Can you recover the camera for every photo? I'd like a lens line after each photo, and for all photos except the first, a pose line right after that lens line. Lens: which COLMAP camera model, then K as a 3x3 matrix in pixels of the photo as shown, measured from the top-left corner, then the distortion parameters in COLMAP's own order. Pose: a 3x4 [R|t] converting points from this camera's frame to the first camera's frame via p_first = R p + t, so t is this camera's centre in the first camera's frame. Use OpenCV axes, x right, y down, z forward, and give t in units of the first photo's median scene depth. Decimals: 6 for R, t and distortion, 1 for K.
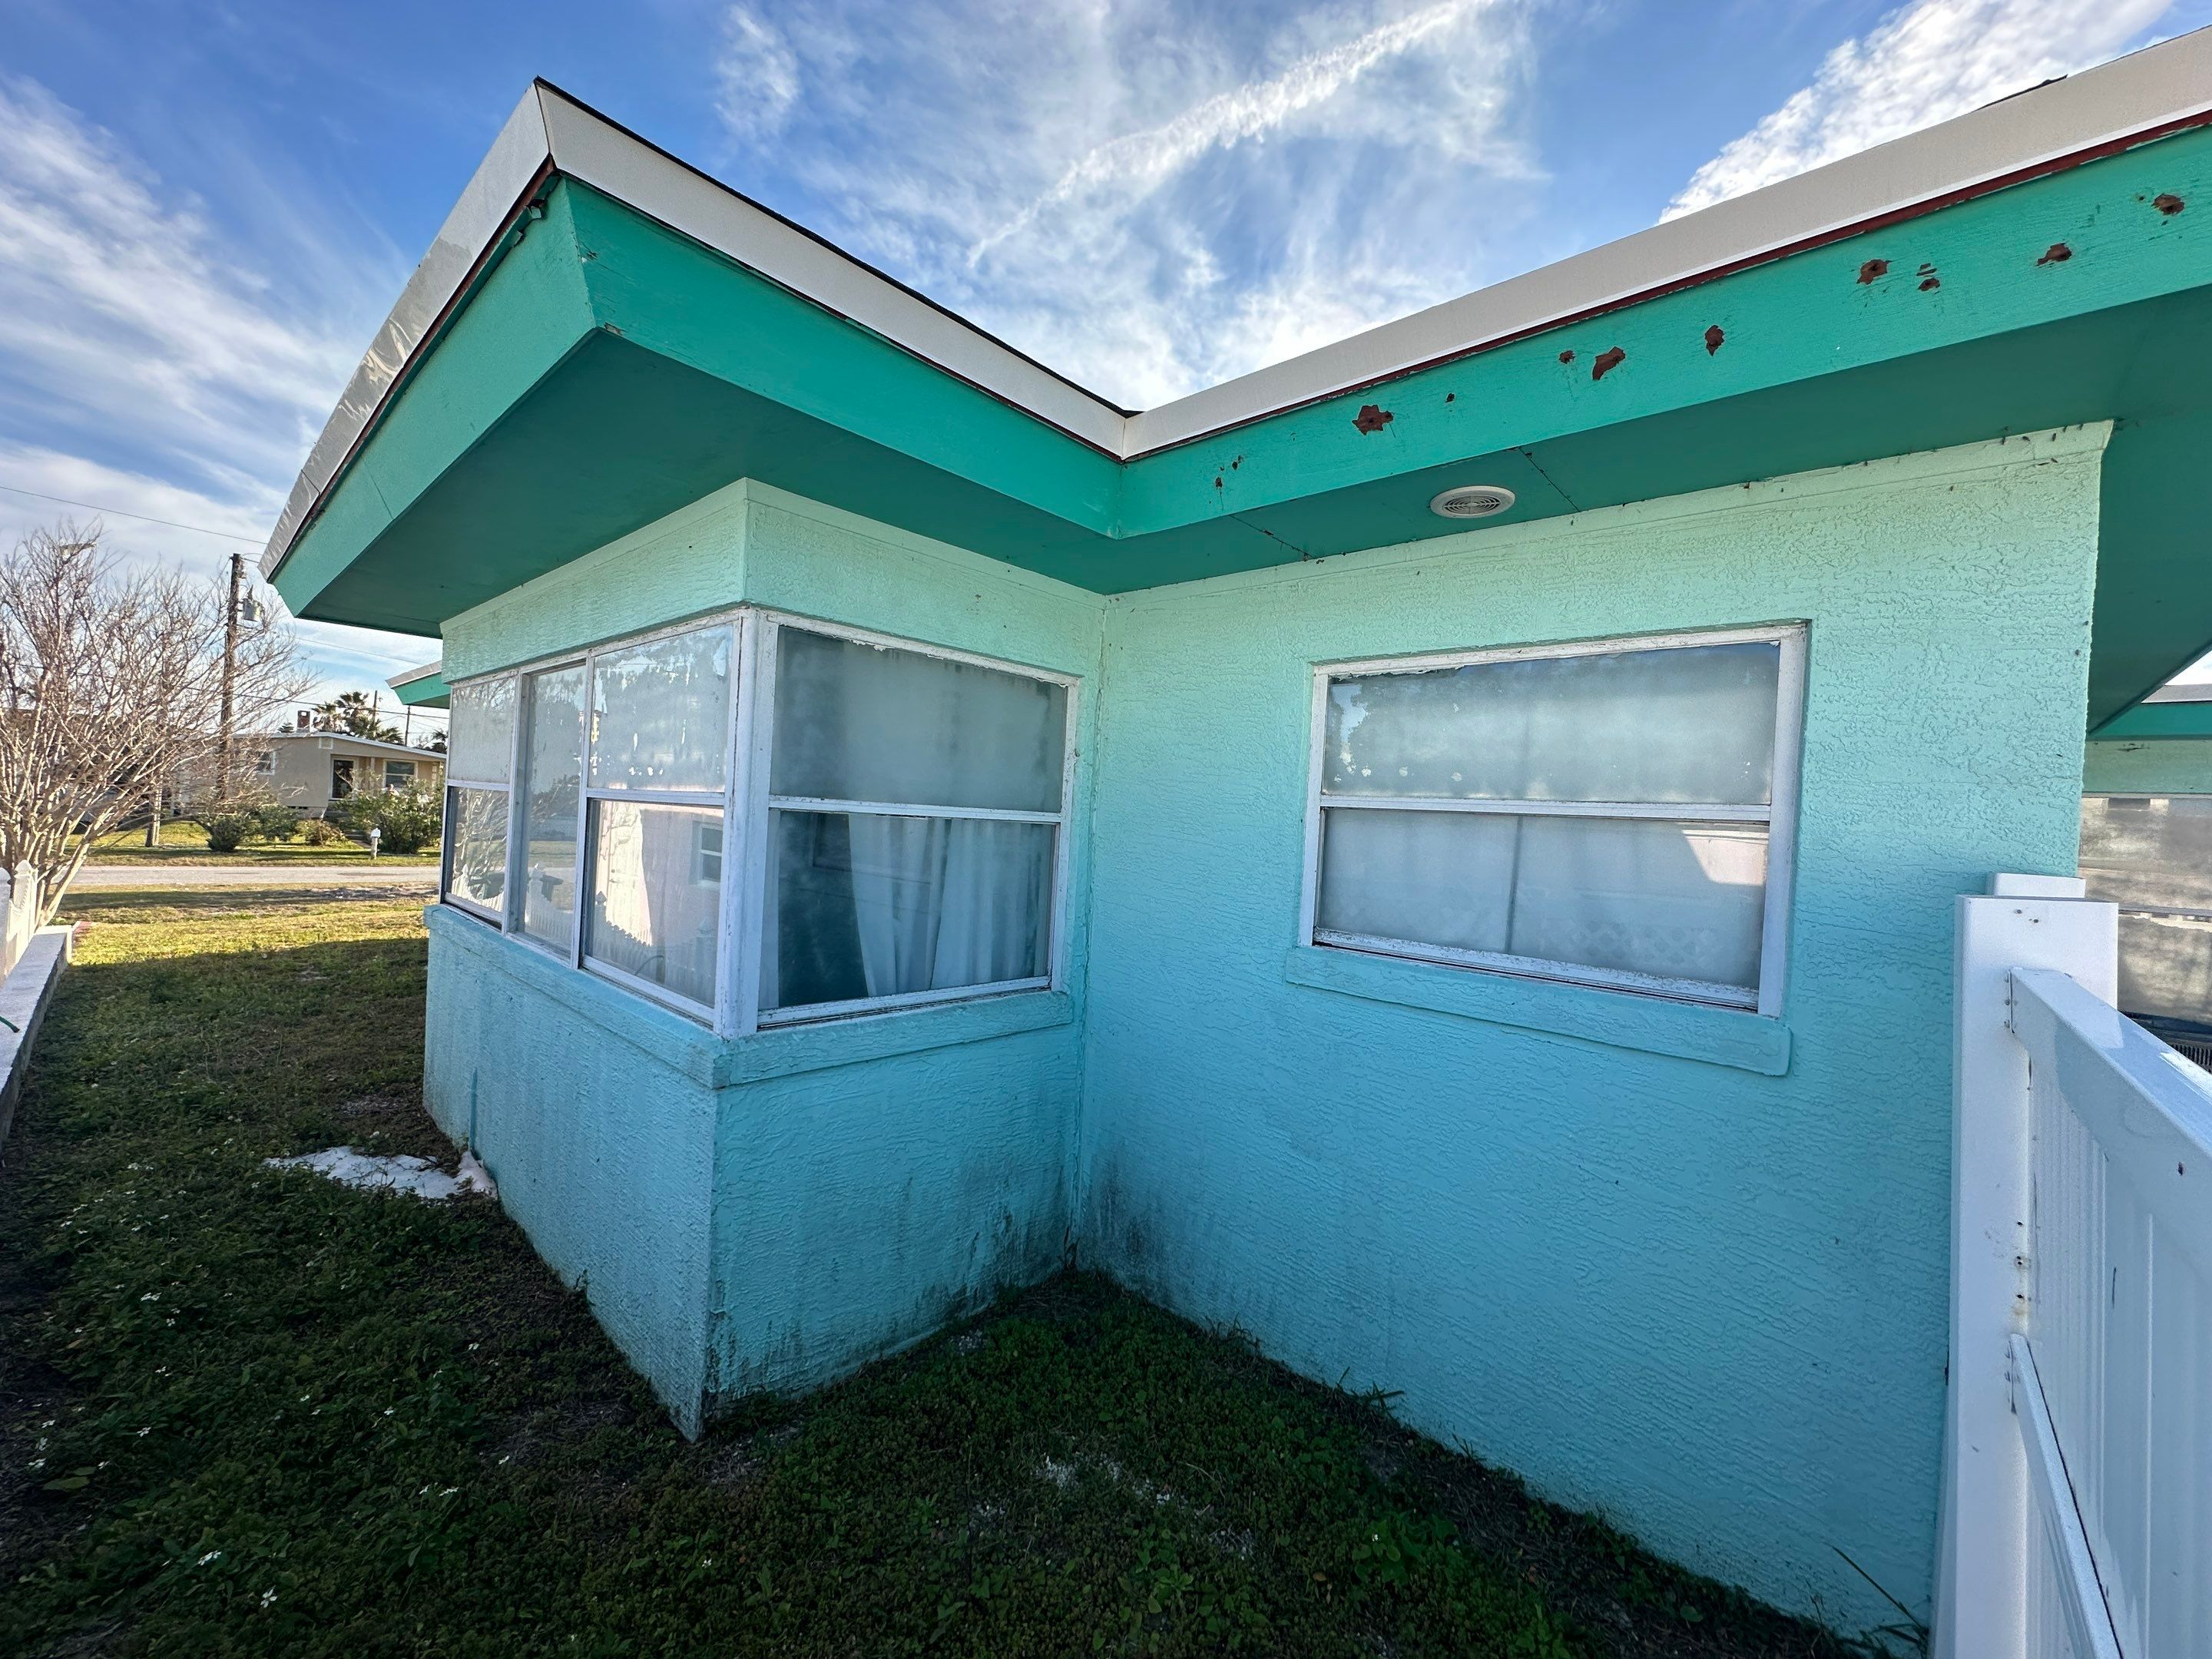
lens RADIAL K [[874.2, 0, 1103.3], [0, 874.2, 825.9], [0, 0, 1]] dist [-0.004415, 0.000994]
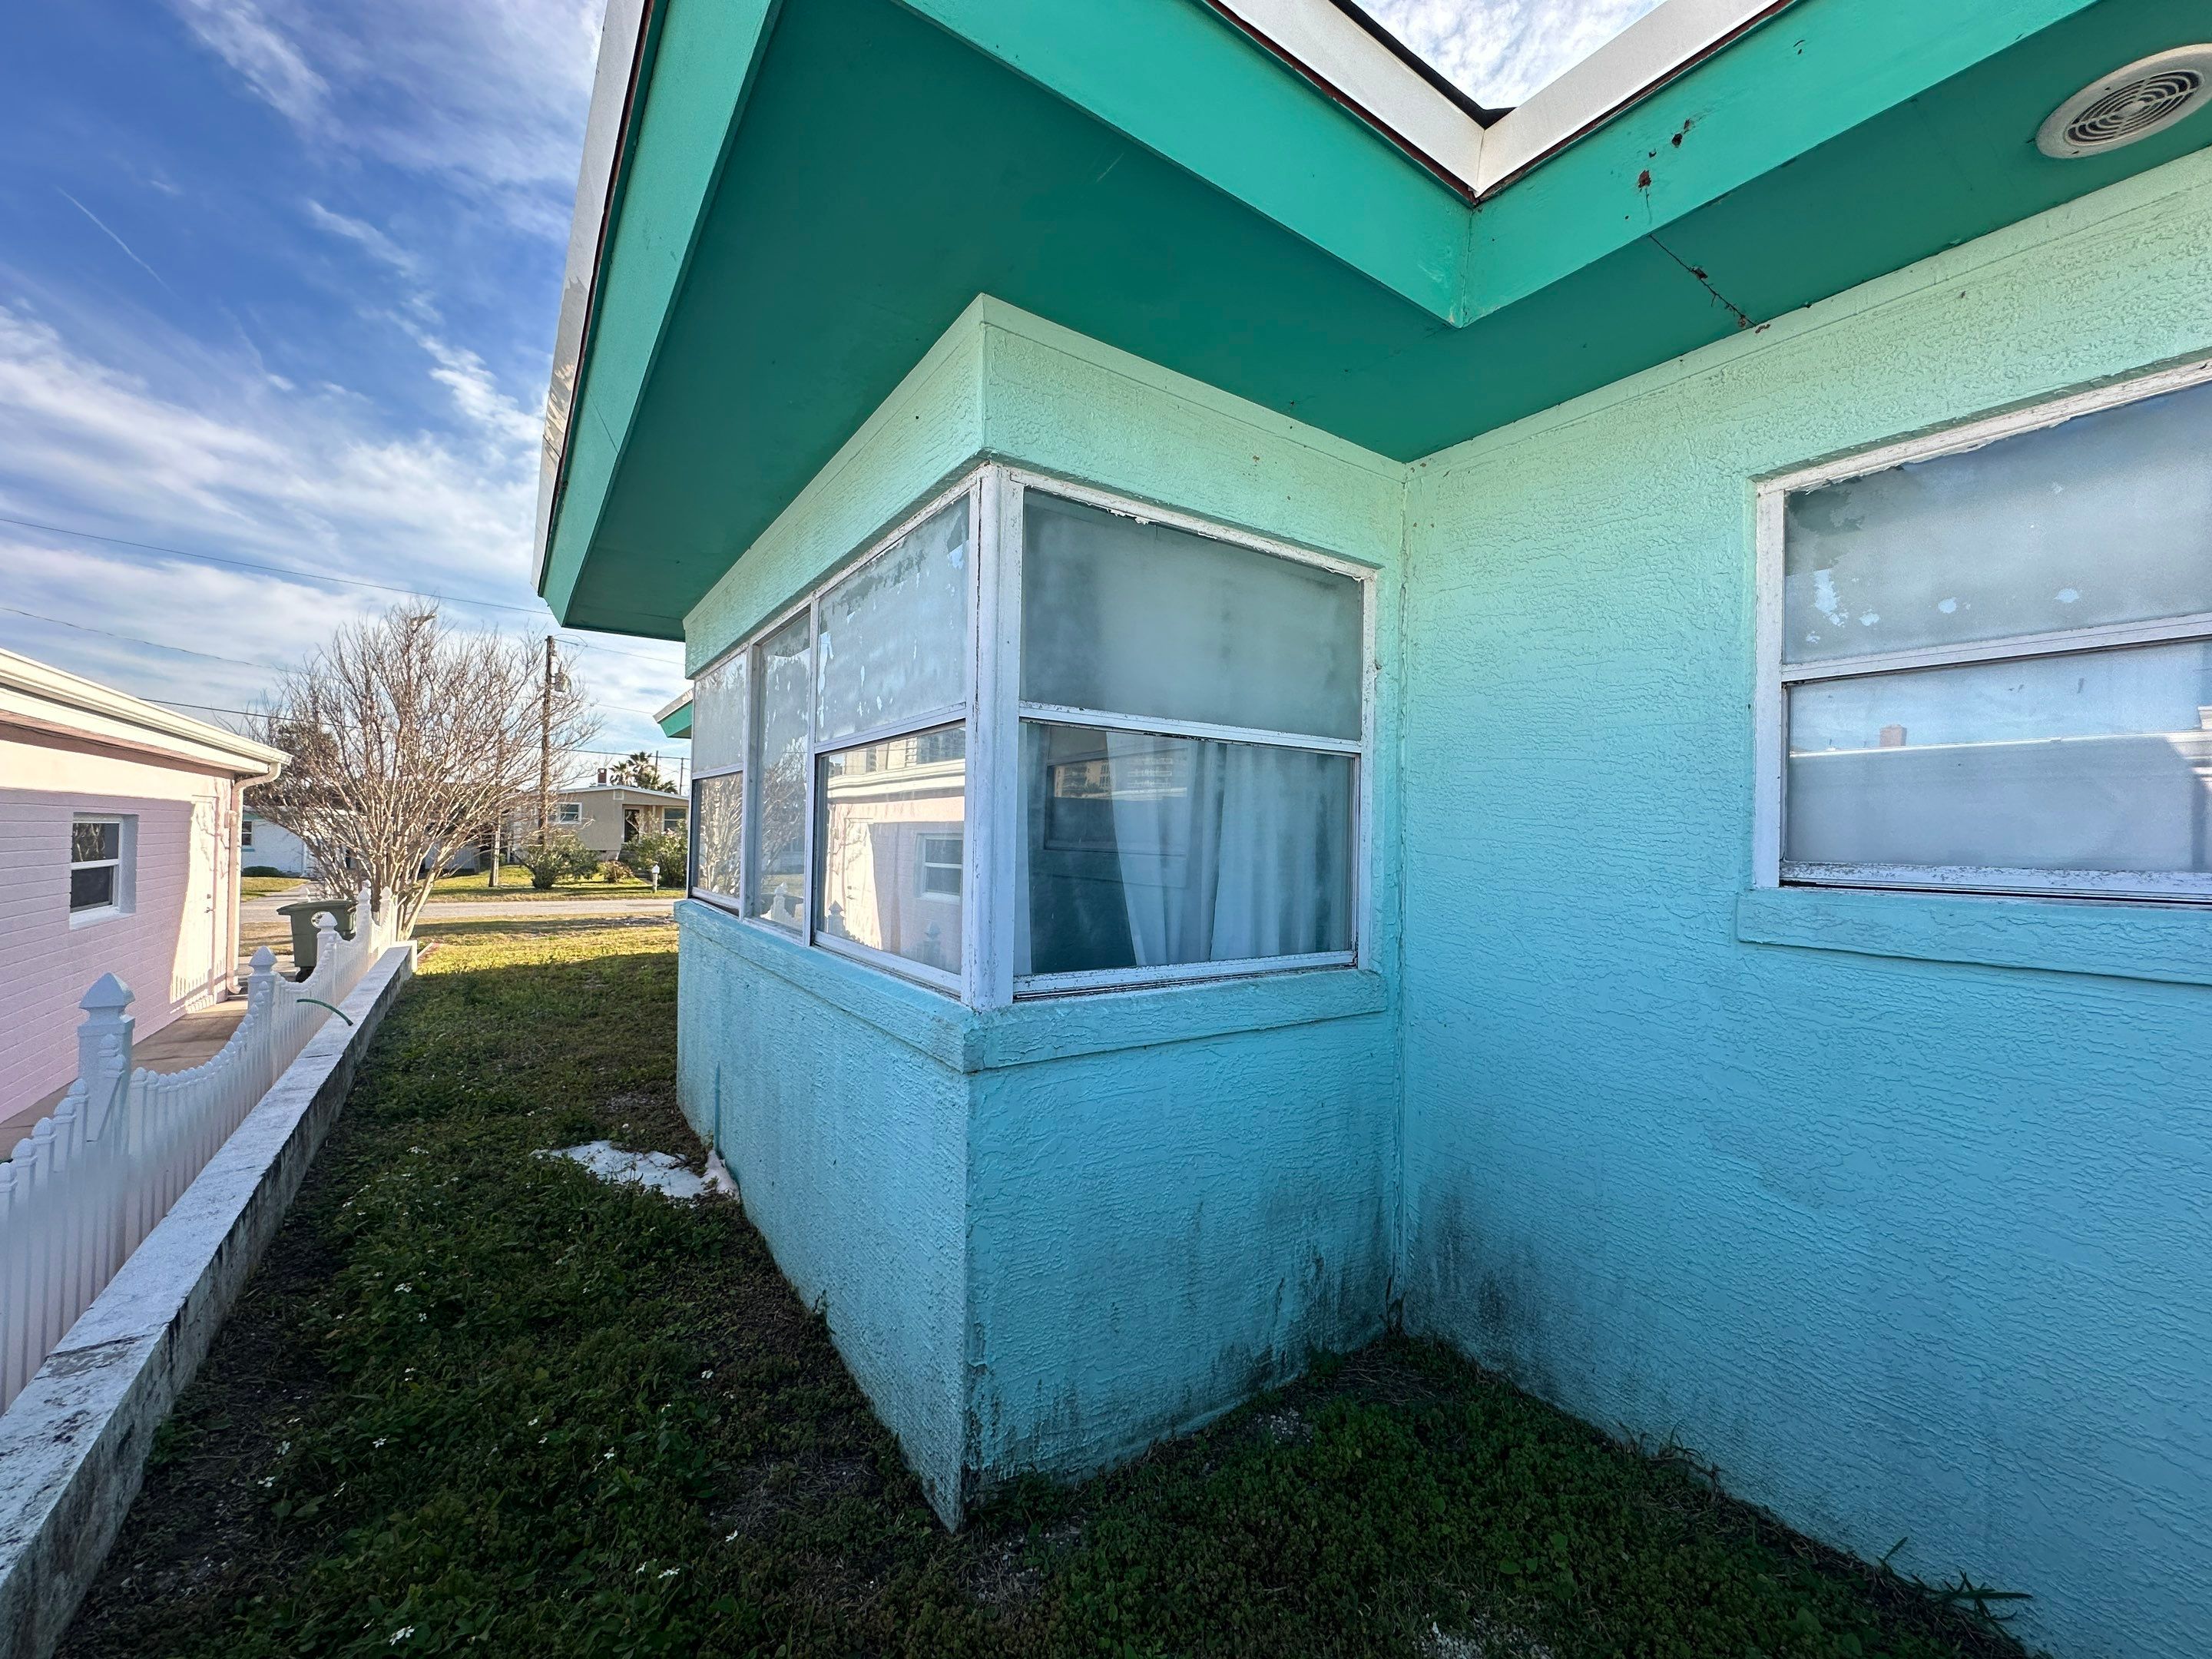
lens RADIAL K [[863.3, 0, 1107.5], [0, 863.3, 828.5], [0, 0, 1]] dist [-0.005703, 0.001136]
pose [[0.975362, -0.040843, -0.216795, -0.117392], [0.034039, 0.998807, -0.035027, 0.091815], [0.217967, 0.026785, 0.975588, 0.217552]]
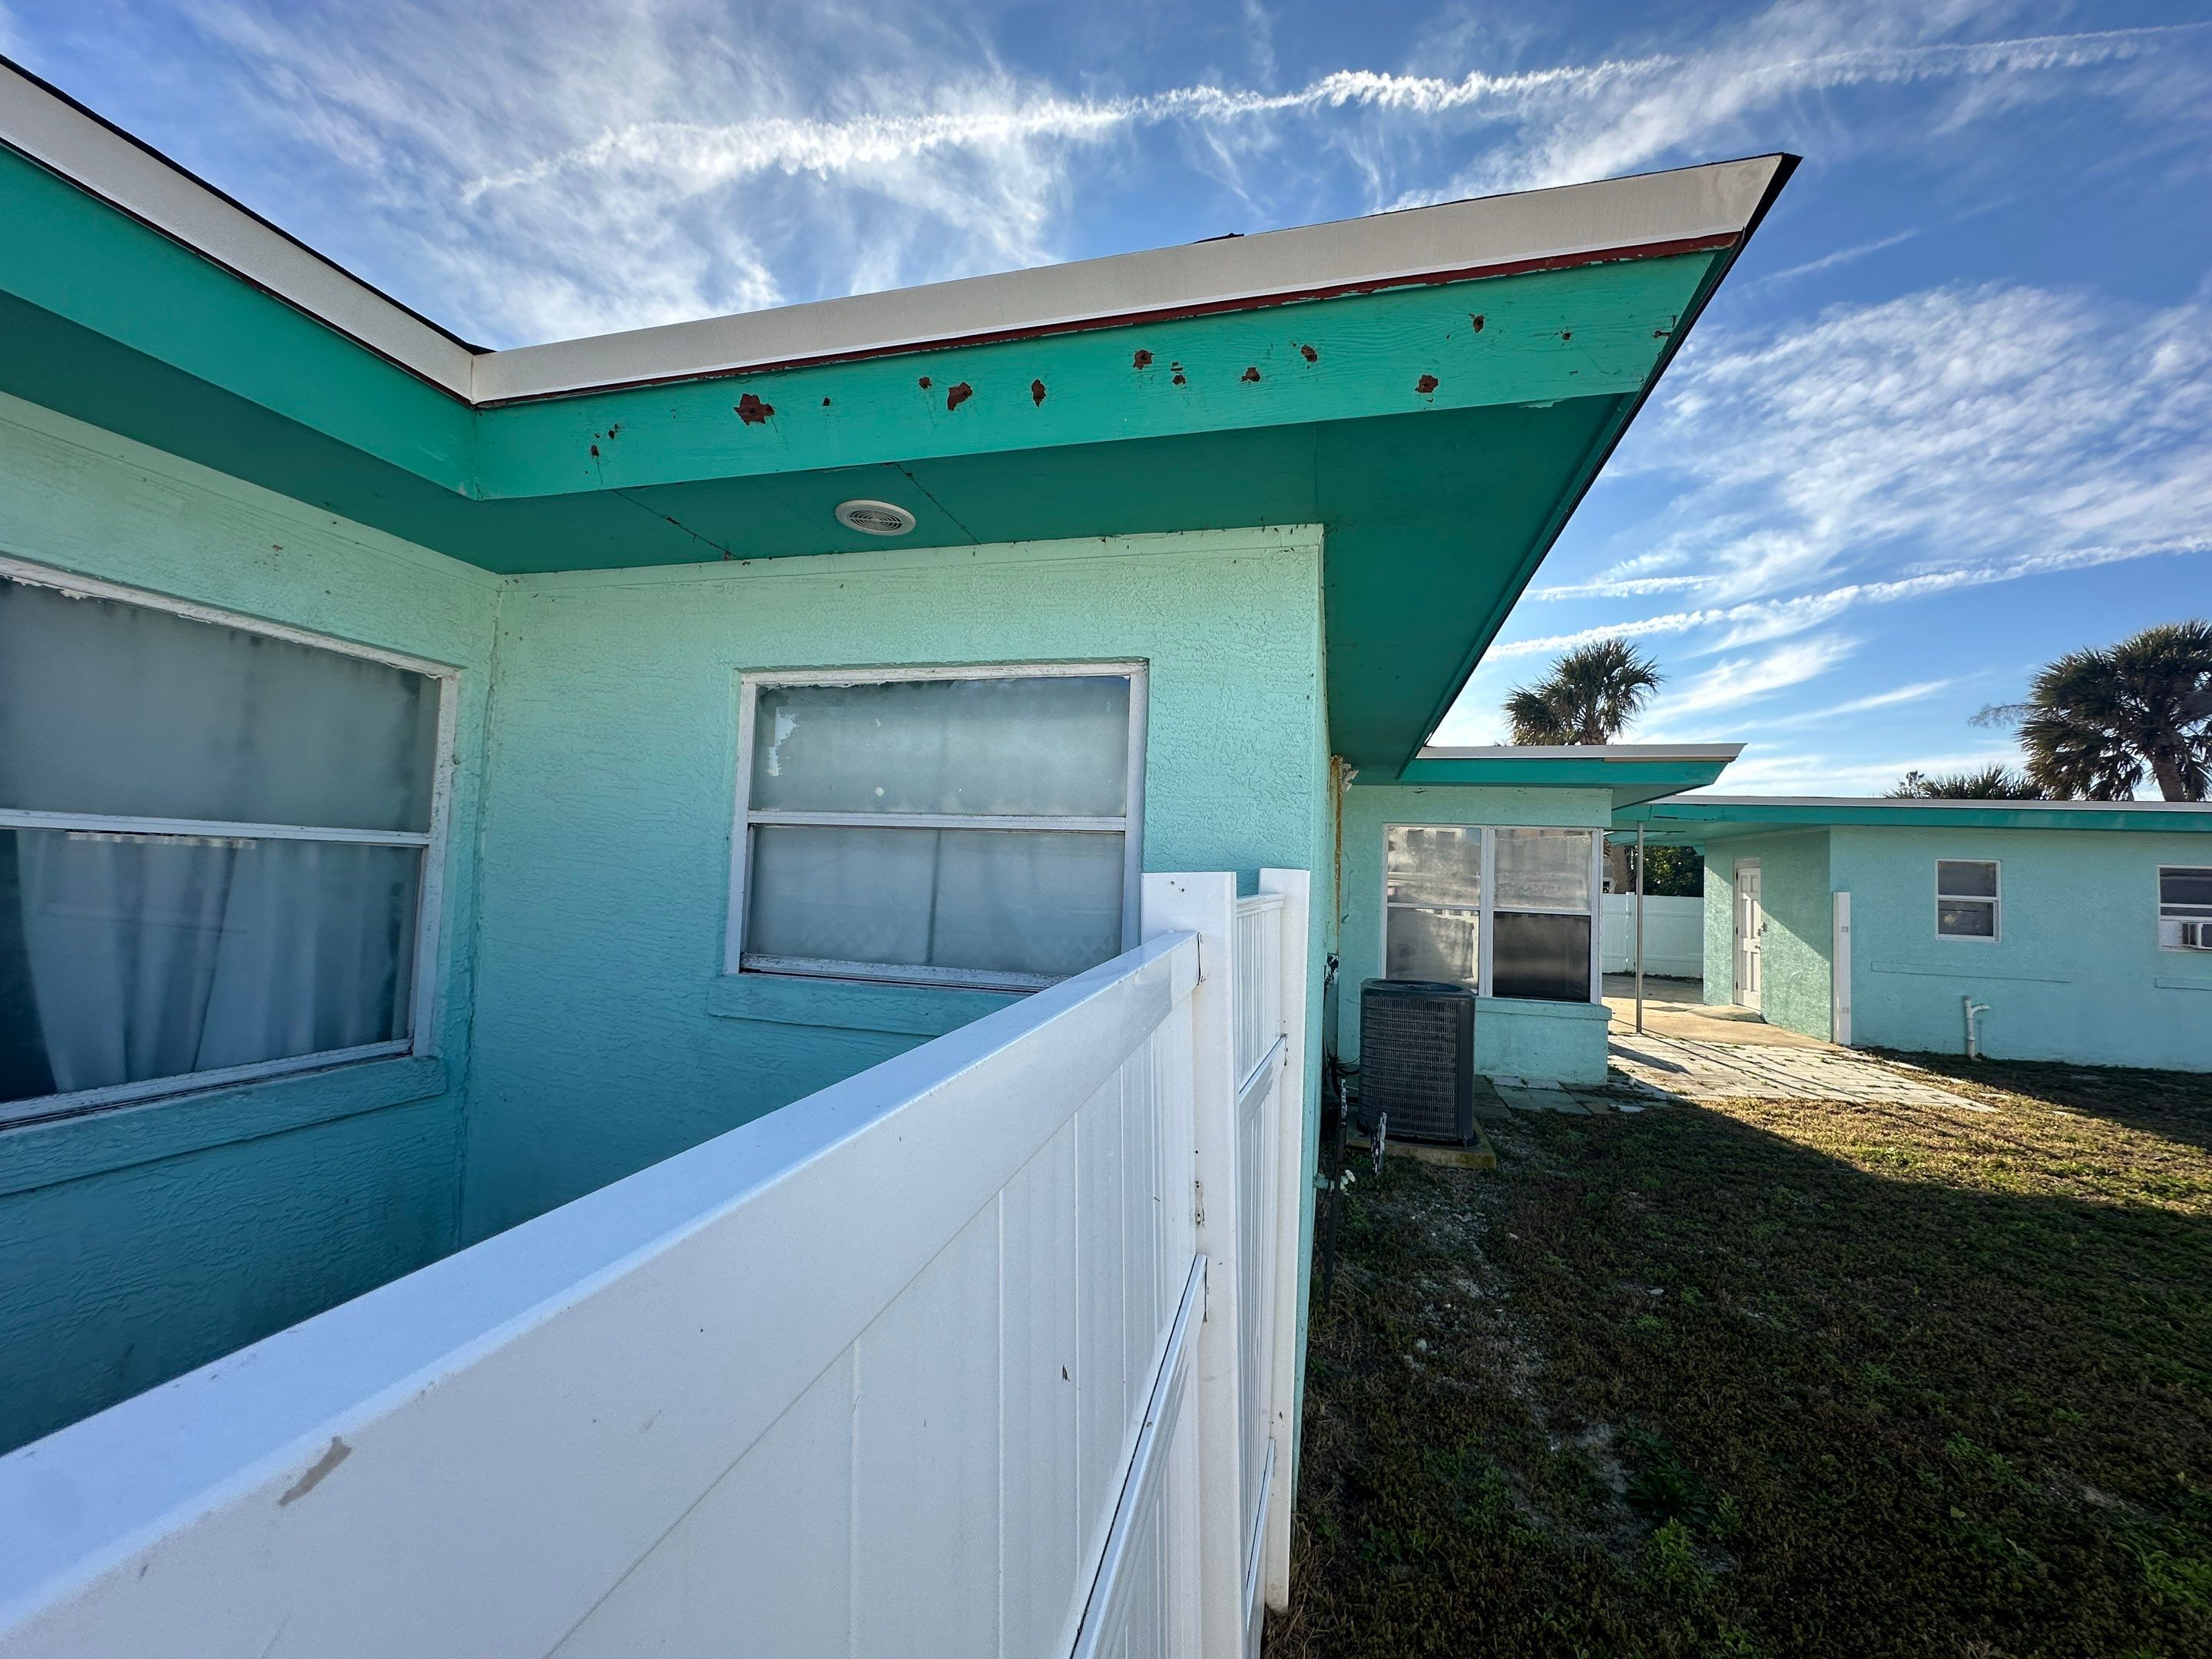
lens RADIAL K [[873.4, 0, 1099.6], [0, 873.4, 827.1], [0, 0, 1]] dist [-0.003095, 0.000904]
pose [[0.886704, 0.003606, 0.462324, 0.141064], [0.016009, 0.999130, -0.038497, 0.023016], [-0.462061, 0.041537, 0.885875, -0.001131]]
